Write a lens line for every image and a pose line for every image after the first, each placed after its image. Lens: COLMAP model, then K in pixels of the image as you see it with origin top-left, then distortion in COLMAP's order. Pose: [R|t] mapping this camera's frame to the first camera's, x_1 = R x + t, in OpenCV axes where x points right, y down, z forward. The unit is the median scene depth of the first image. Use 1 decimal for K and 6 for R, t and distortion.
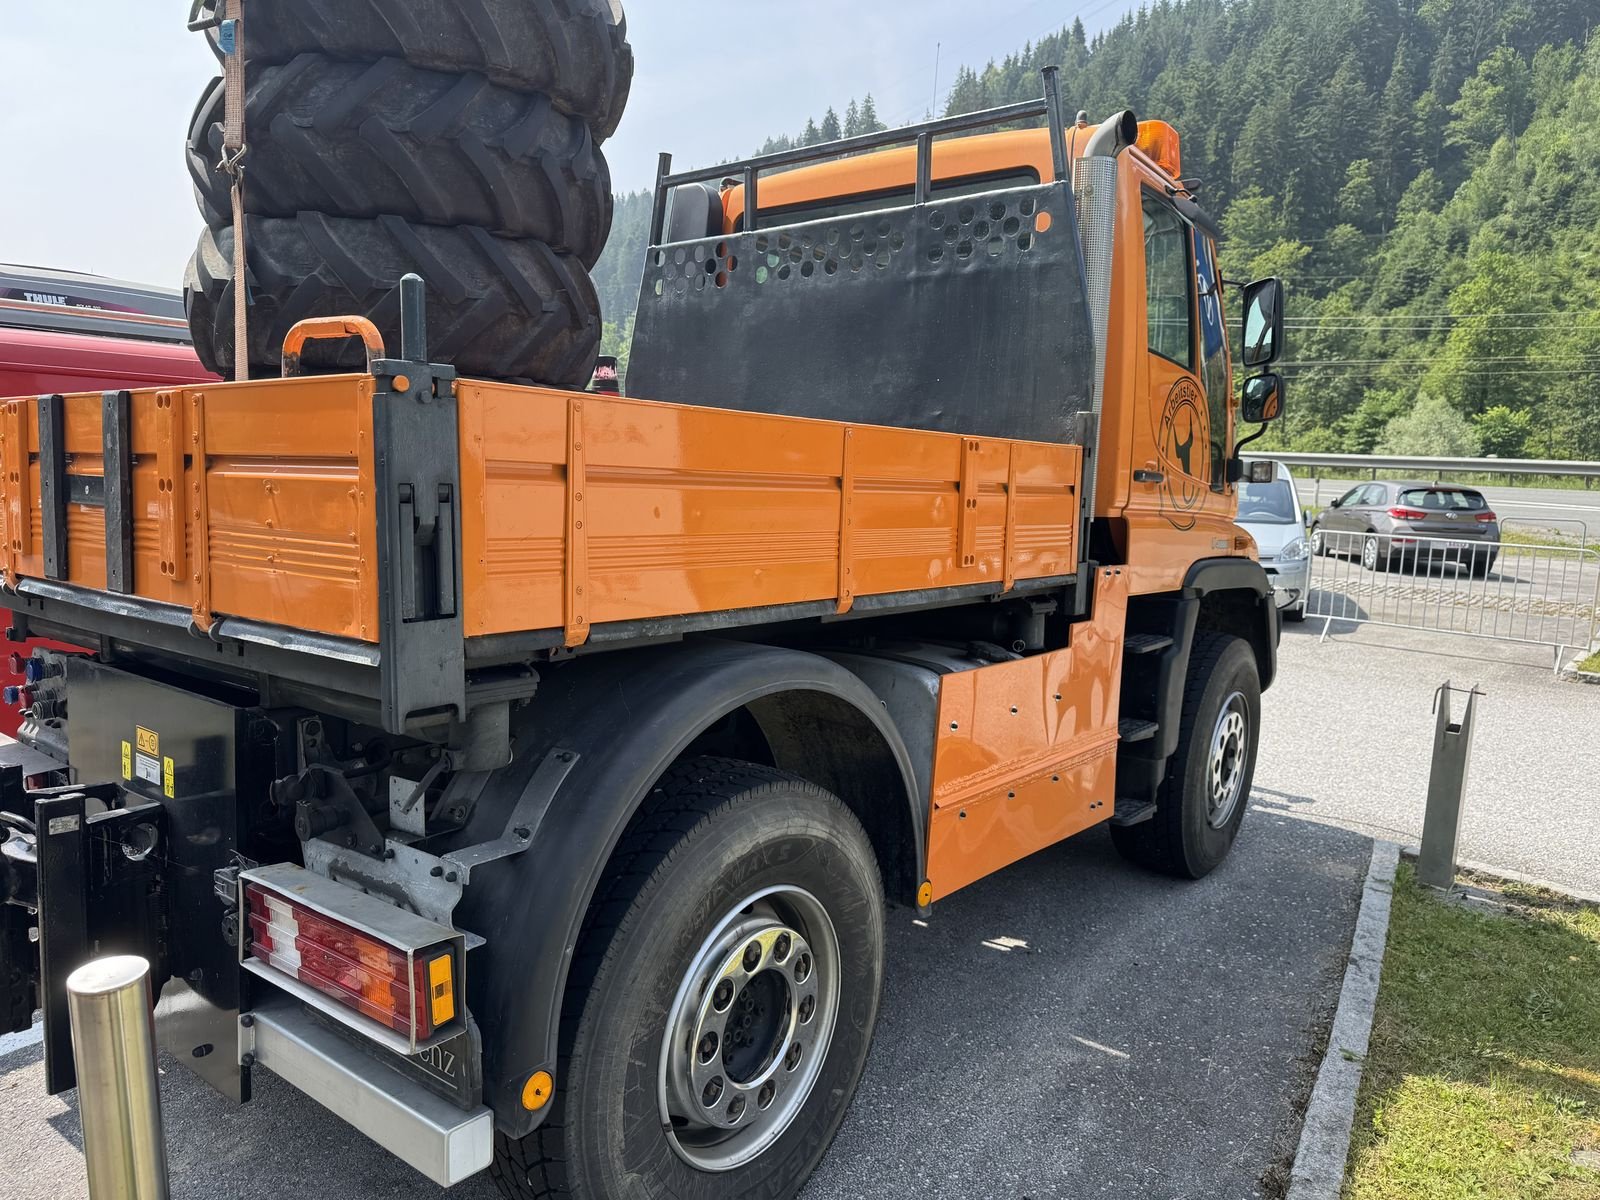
lens RADIAL K [[1134.3, 0, 792.1], [0, 1134.3, 592.8], [0, 0, 1]] dist [0.026325, -0.027500]
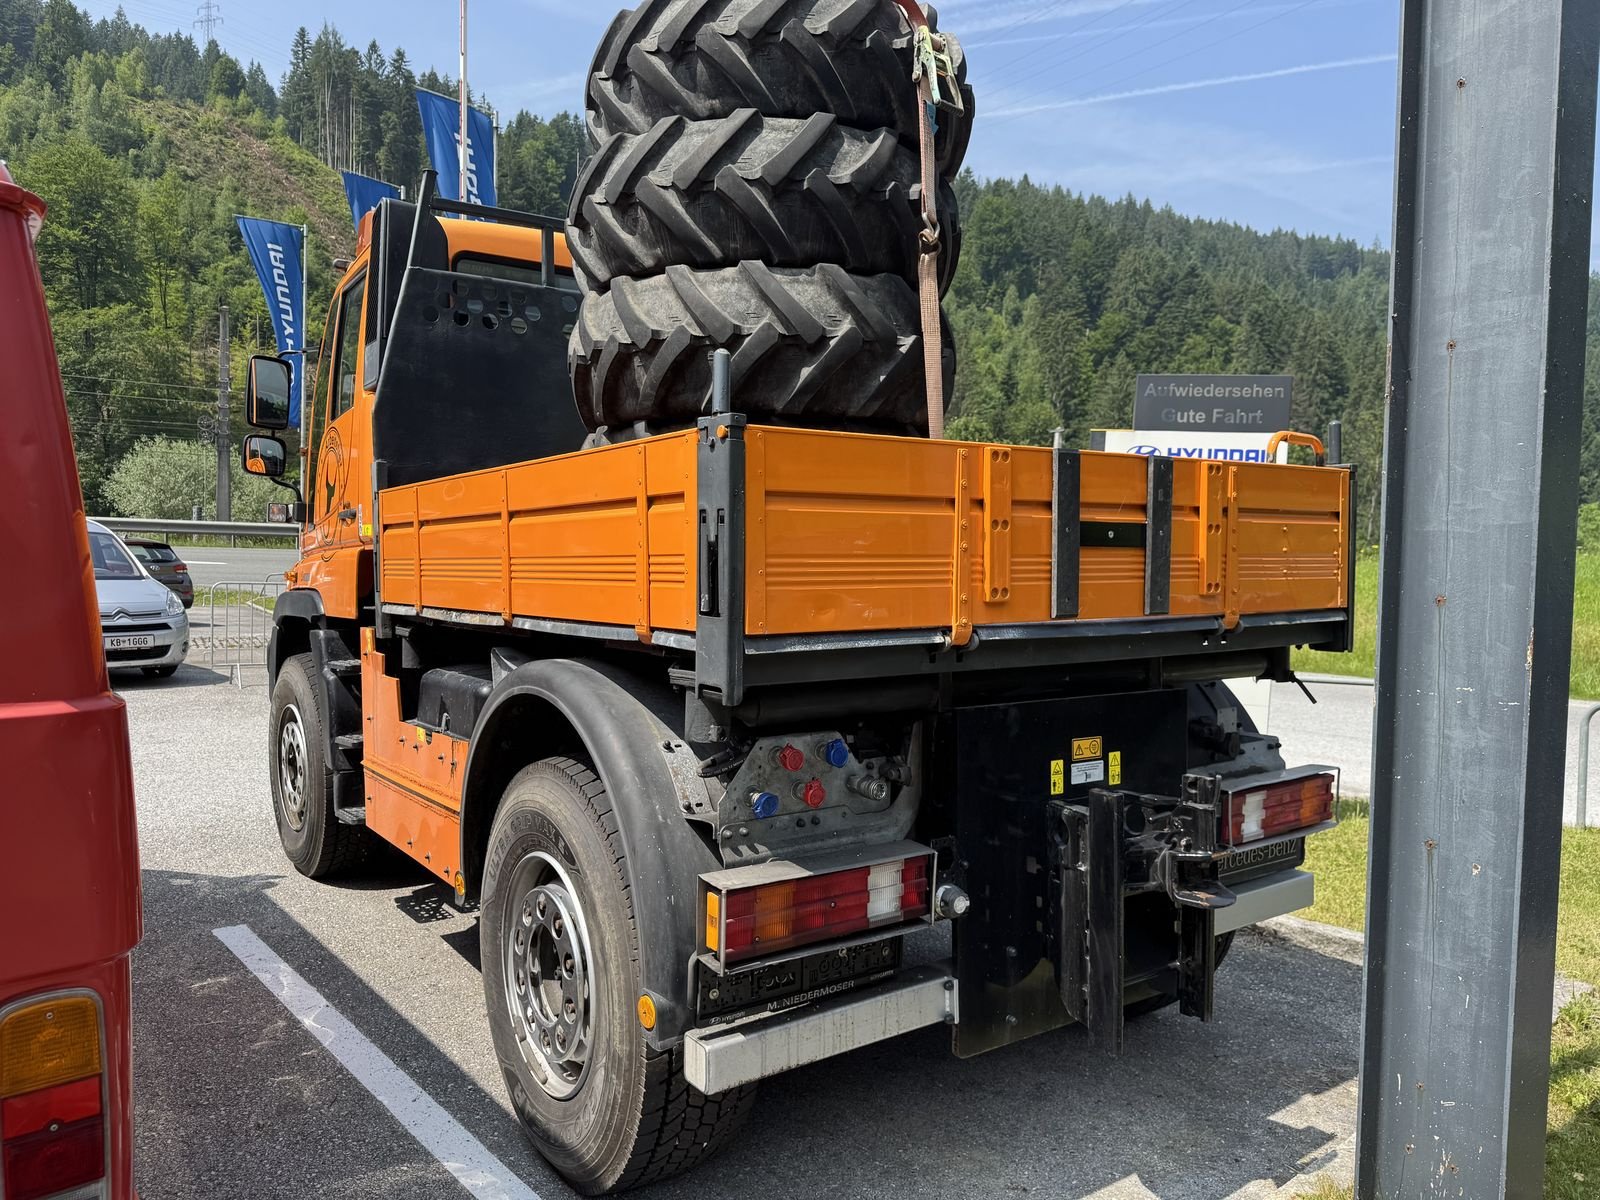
lens RADIAL K [[1134.3, 0, 804.3], [0, 1134.3, 603.1], [0, 0, 1]] dist [0.026325, -0.027500]
pose [[0.297530, -0.064589, 0.952525, -1.533449], [0.101380, 0.994205, 0.035748, -0.077298], [-0.949315, 0.085931, 0.302354, 0.795678]]
